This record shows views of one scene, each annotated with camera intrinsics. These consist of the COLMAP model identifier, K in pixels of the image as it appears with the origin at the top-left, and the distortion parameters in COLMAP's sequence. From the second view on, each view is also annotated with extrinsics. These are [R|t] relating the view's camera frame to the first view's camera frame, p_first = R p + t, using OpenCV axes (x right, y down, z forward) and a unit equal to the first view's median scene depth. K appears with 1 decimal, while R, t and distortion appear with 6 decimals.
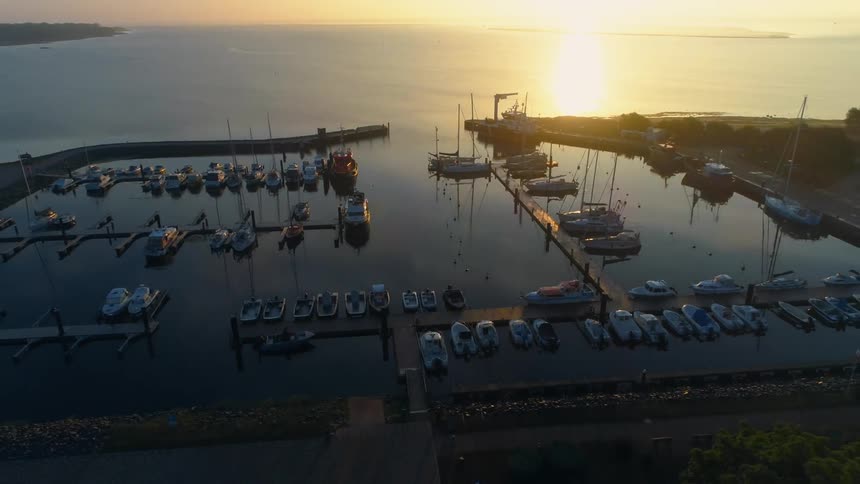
lens RADIAL K [[577.2, 0, 416.3], [0, 577.2, 240.3], [0, 0, 1]] dist [-0.005989, -0.003314]
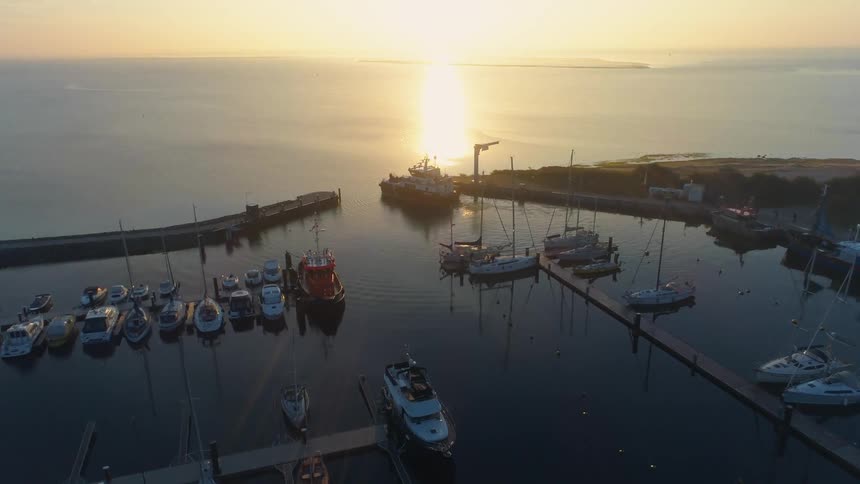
lens RADIAL K [[600.1, 0, 430.0], [0, 600.1, 242.0], [0, 0, 1]] dist [-0.020081, 0.000346]
pose [[0.975295, -0.068258, 0.210094, -0.132014], [0.080508, 0.995484, -0.050306, -0.116217], [-0.205712, 0.065977, 0.976386, 0.313878]]
